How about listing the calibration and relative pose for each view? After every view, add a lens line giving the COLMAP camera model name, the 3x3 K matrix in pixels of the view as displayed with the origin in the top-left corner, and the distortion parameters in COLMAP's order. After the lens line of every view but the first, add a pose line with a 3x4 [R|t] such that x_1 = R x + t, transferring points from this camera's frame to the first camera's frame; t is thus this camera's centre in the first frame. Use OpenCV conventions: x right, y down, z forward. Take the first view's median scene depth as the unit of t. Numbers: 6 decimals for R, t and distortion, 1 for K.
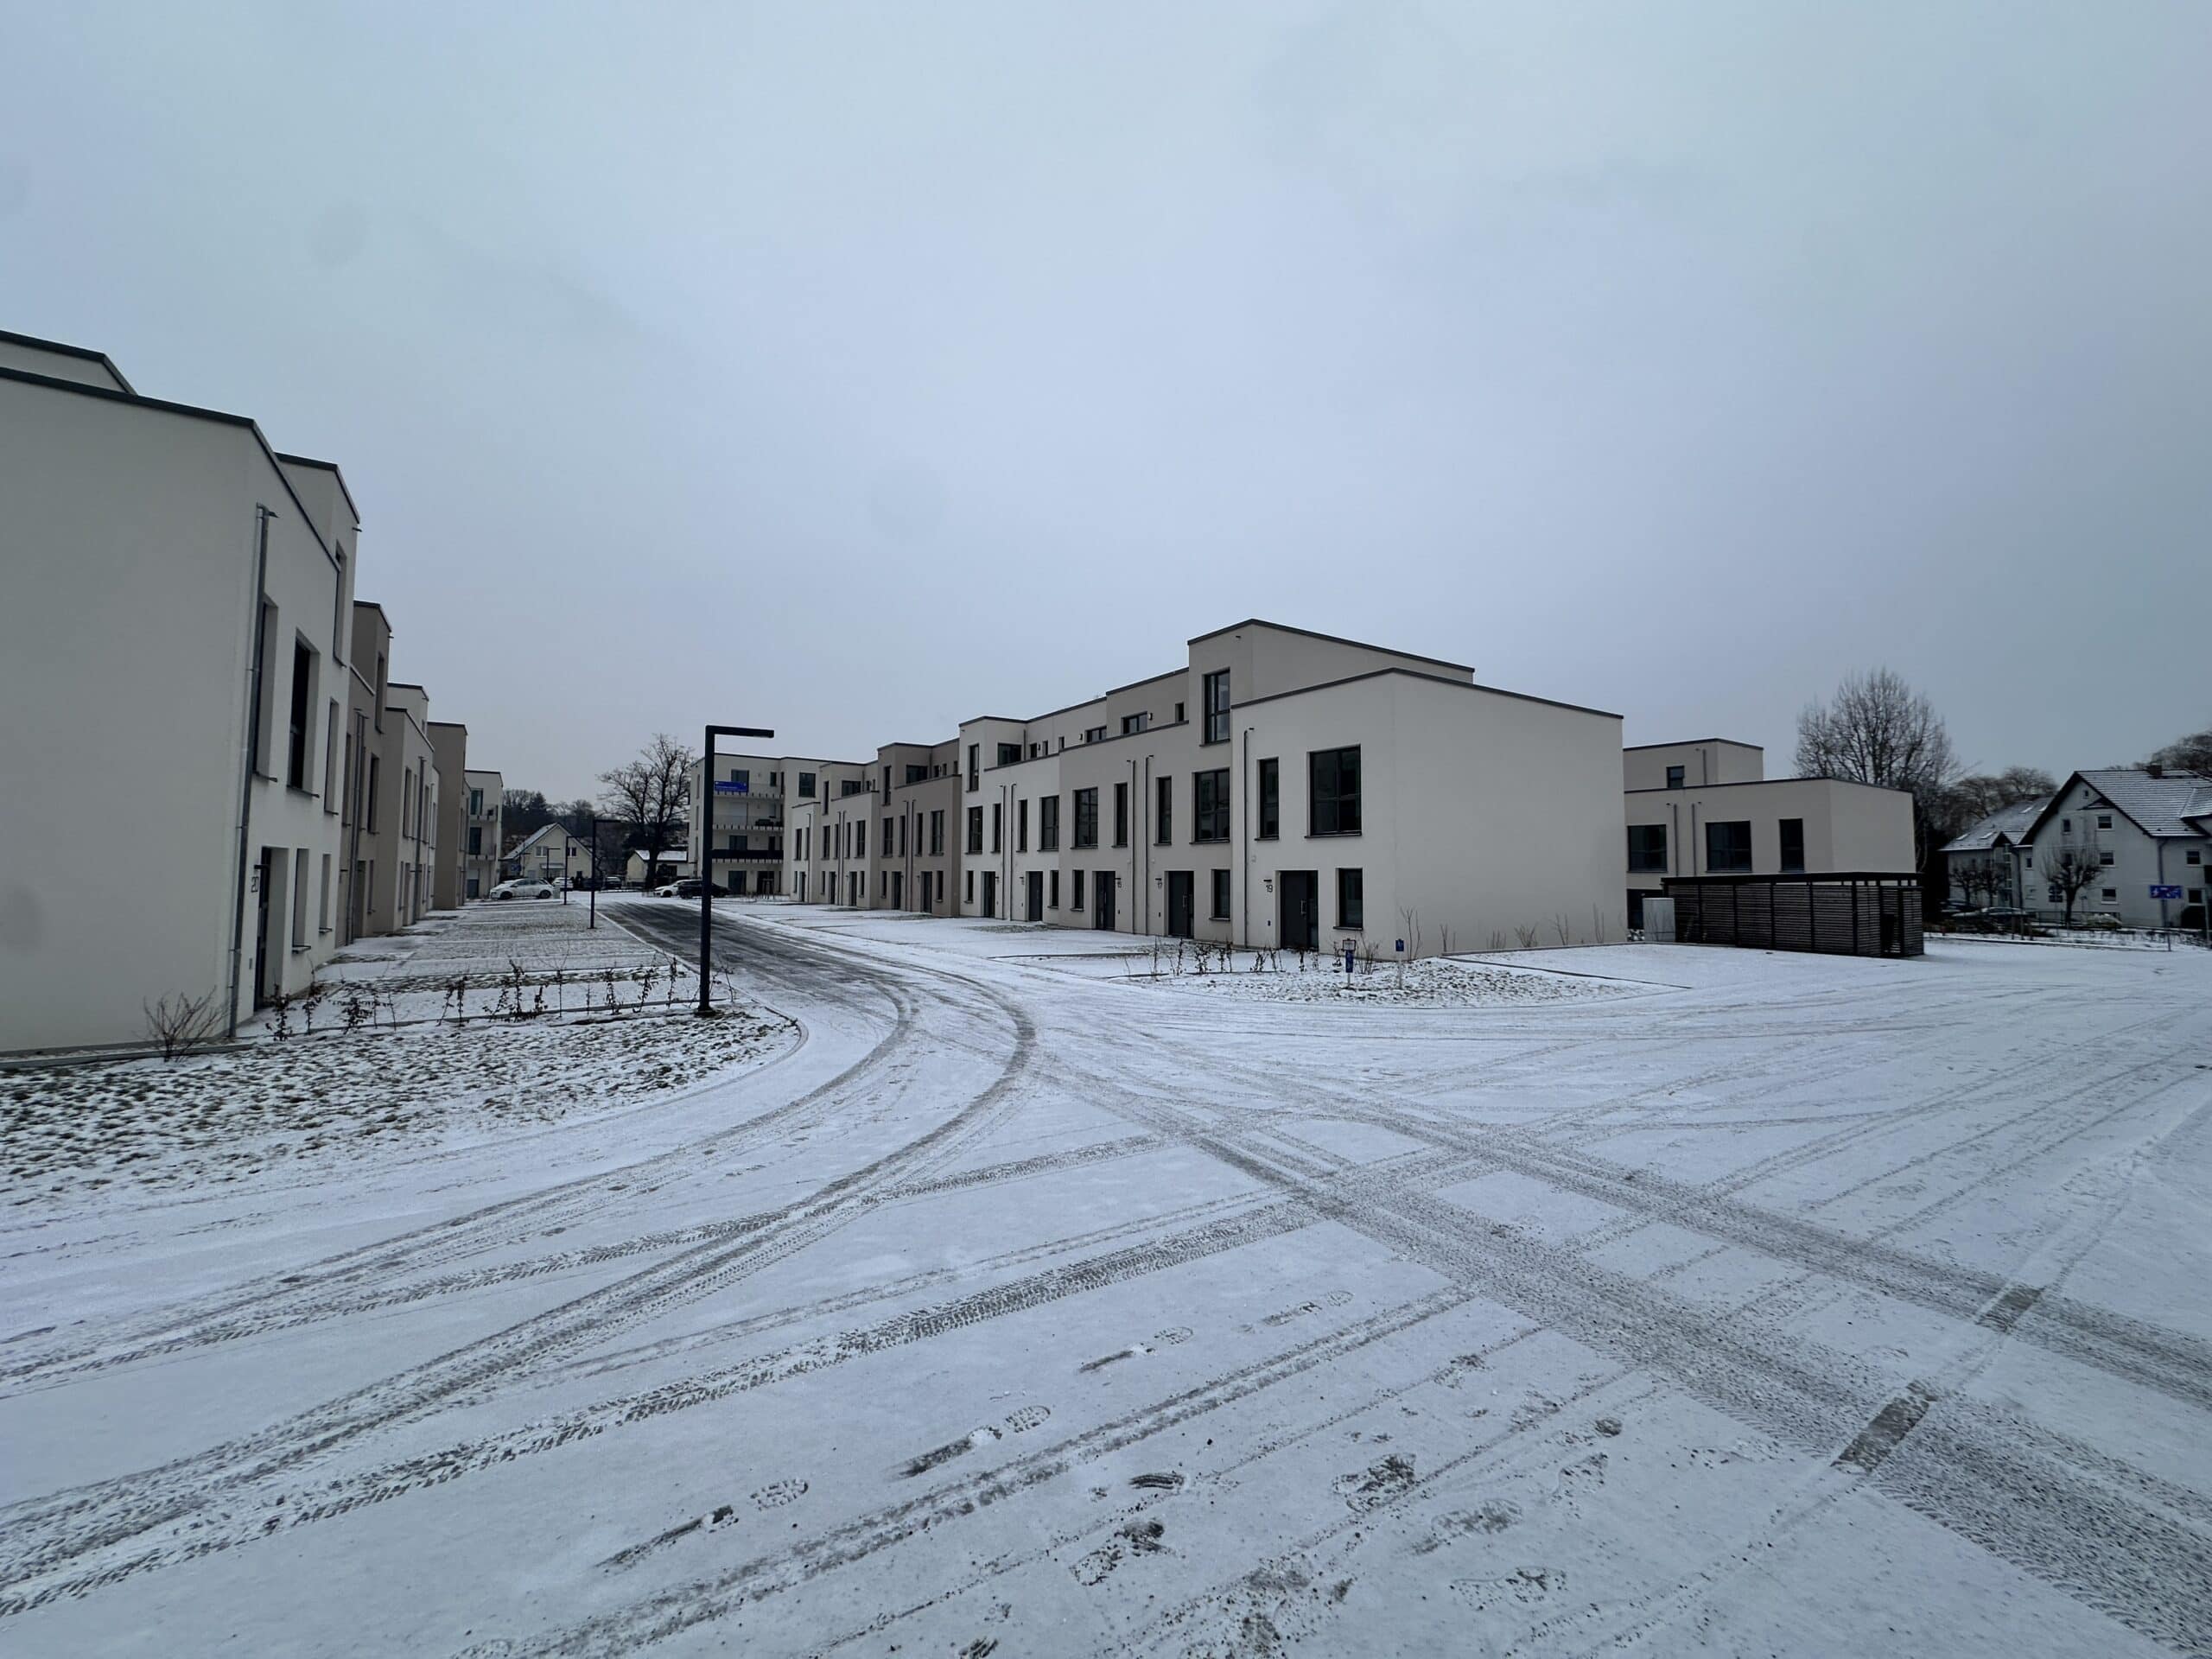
lens RADIAL K [[881.0, 0, 1102.2], [0, 881.0, 822.9], [0, 0, 1]] dist [-0.003809, 0.000210]
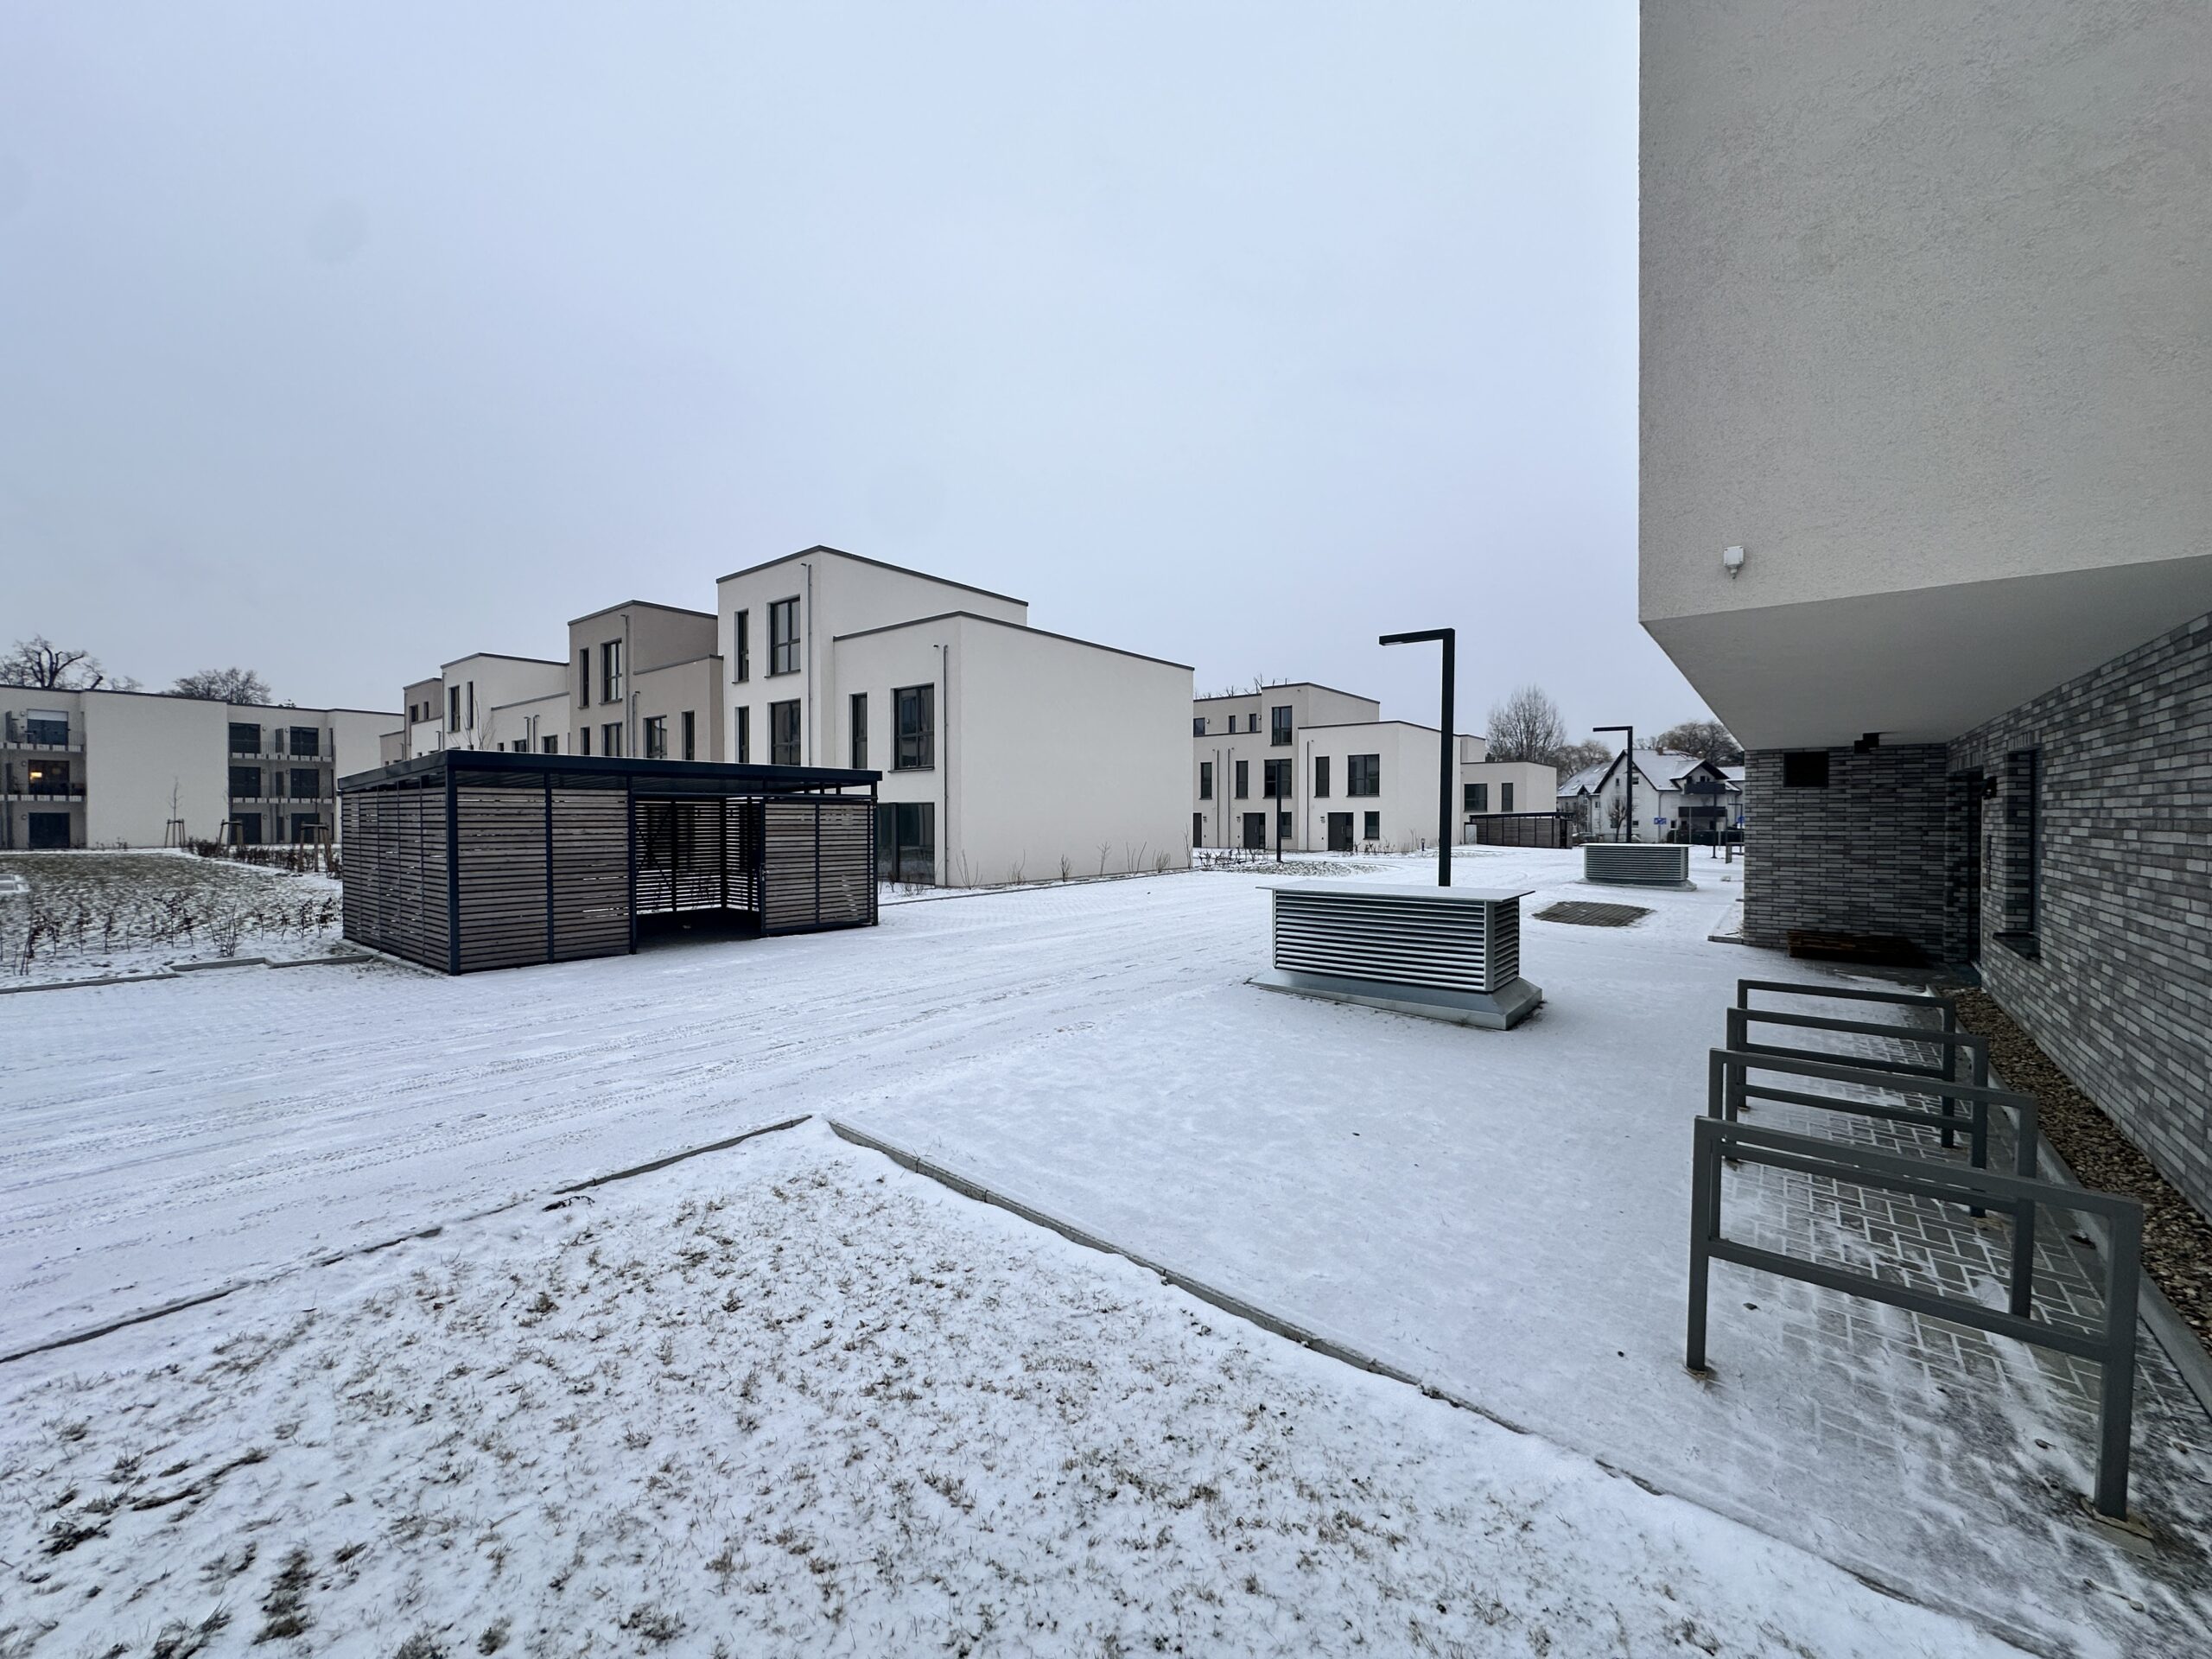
lens RADIAL K [[881.0, 0, 1102.2], [0, 881.0, 822.9], [0, 0, 1]] dist [-0.003809, 0.000210]
pose [[0.951621, -0.008794, 0.307149, -0.625224], [-0.011670, 0.997835, 0.064727, -0.032242], [-0.307053, -0.065180, 0.949458, -0.523518]]
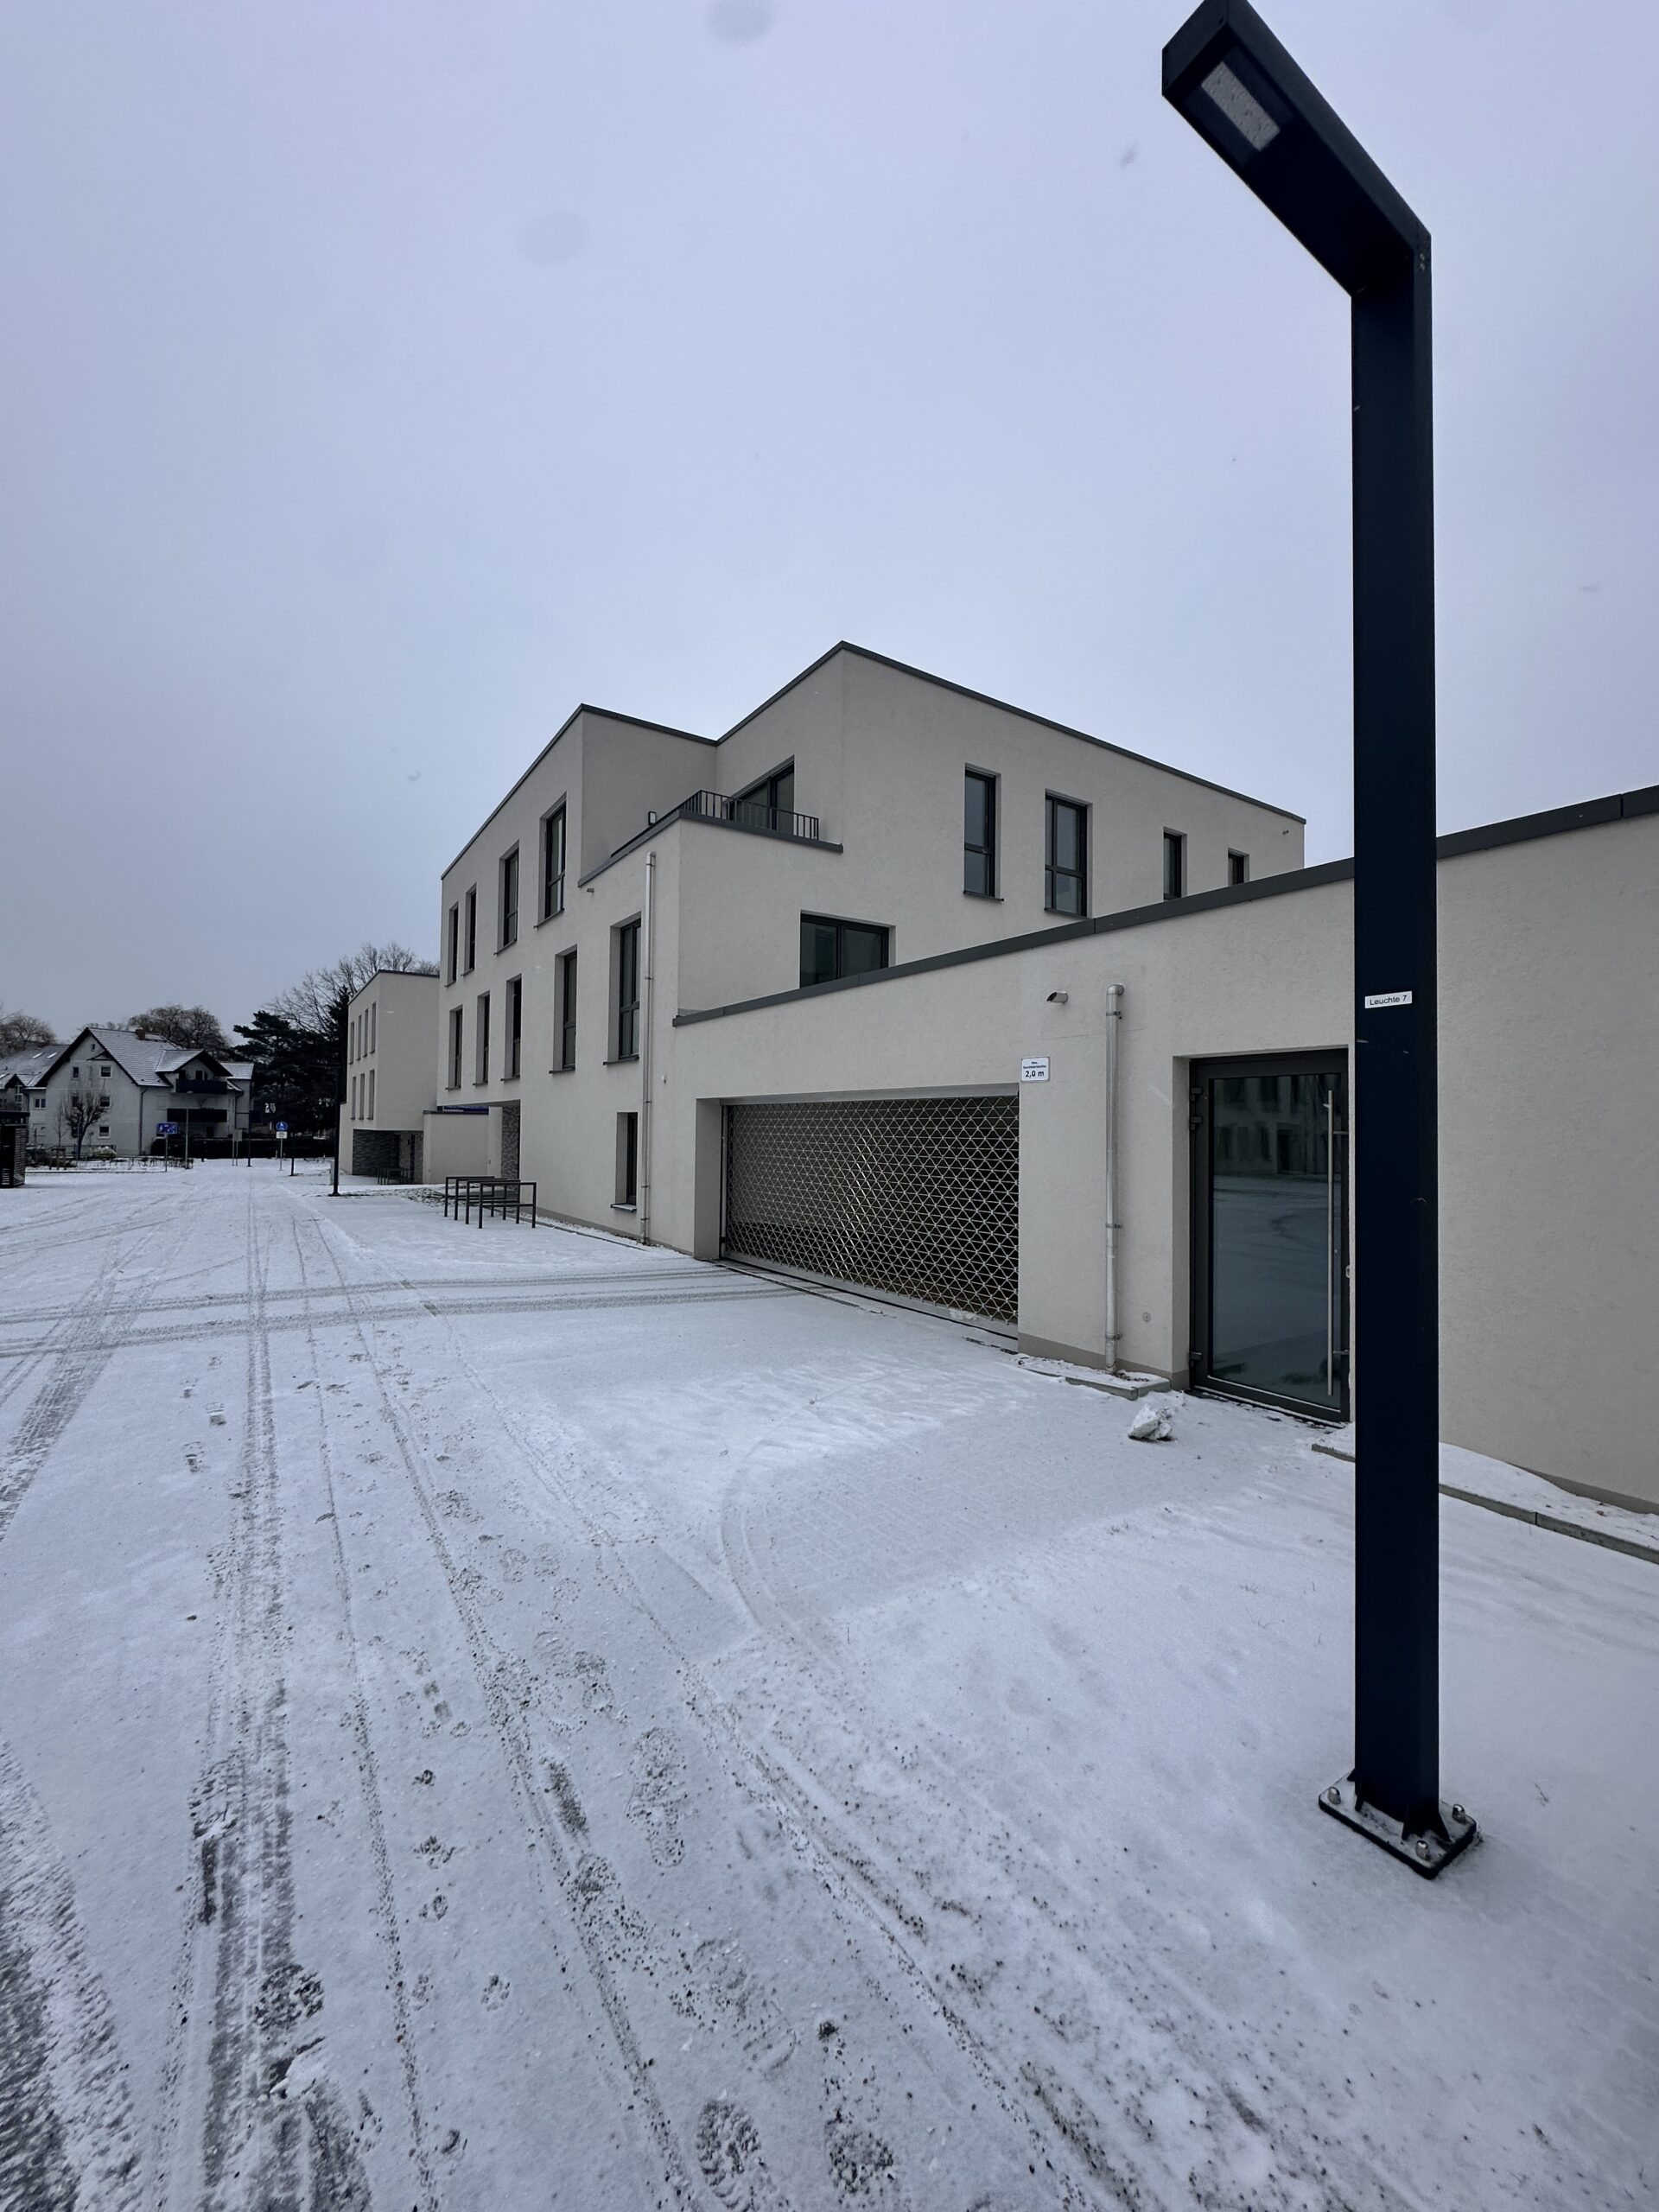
lens RADIAL K [[881.0, 0, 840.0], [0, 881.0, 1107.8], [0, 0, 1]] dist [-0.003809, 0.000210]
pose [[-0.007489, 0.015078, 0.999858, -0.150632], [-0.067469, 0.997600, -0.015549, -0.001116], [-0.997693, -0.067576, -0.006454, -0.020584]]
